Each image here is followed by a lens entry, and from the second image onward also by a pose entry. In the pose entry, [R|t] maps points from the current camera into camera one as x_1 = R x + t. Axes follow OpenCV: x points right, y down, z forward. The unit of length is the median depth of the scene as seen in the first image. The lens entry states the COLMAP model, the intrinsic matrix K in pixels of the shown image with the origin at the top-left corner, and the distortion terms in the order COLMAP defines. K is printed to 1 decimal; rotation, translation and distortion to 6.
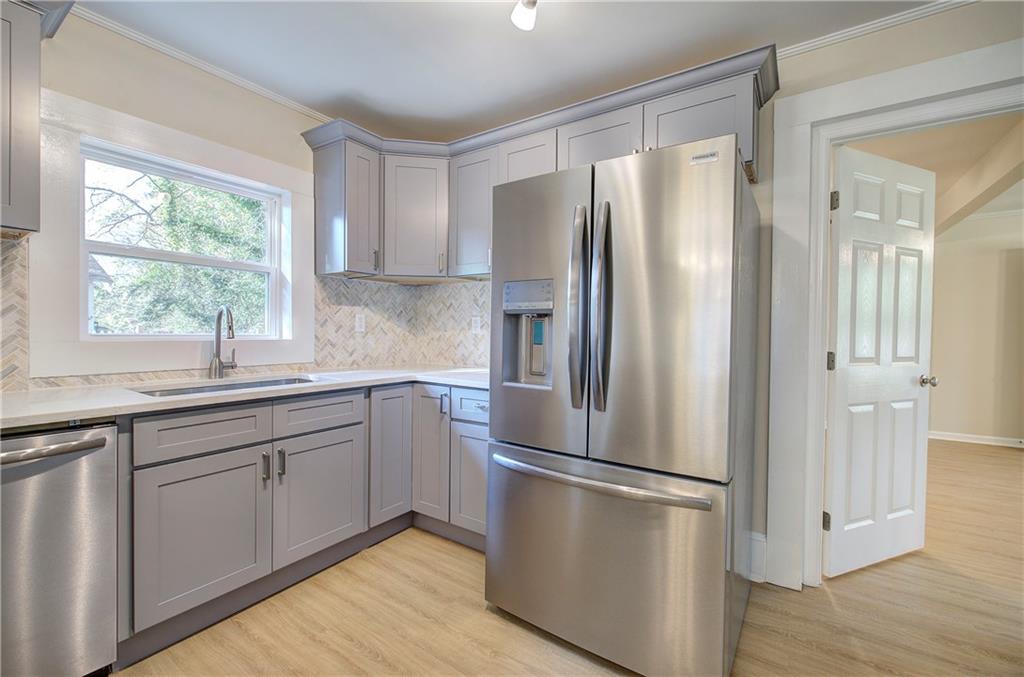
lens RADIAL K [[434.5, 0, 513.1], [0, 434.5, 331.4], [0, 0, 1]] dist [-0.008503, 0.001518]
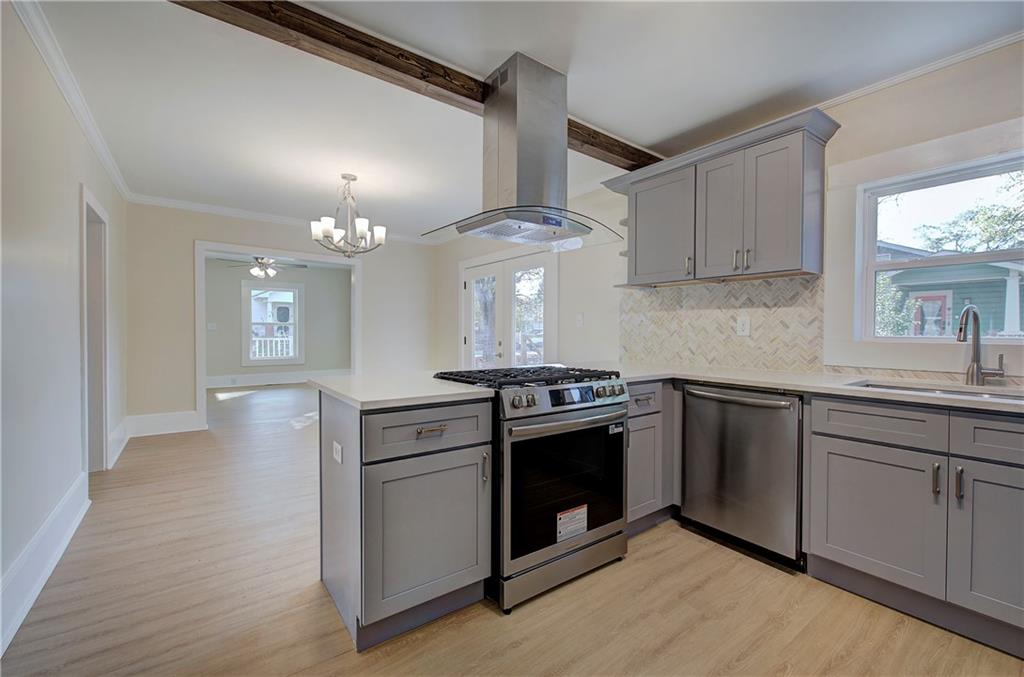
lens RADIAL K [[434.5, 0, 520.2], [0, 434.5, 337.5], [0, 0, 1]] dist [-0.008503, 0.001518]
pose [[-0.322313, 0.004893, -0.946621, 0.582150], [-0.010948, 0.999900, 0.008896, 0.010935], [0.946570, 0.013231, -0.322227, 0.450732]]
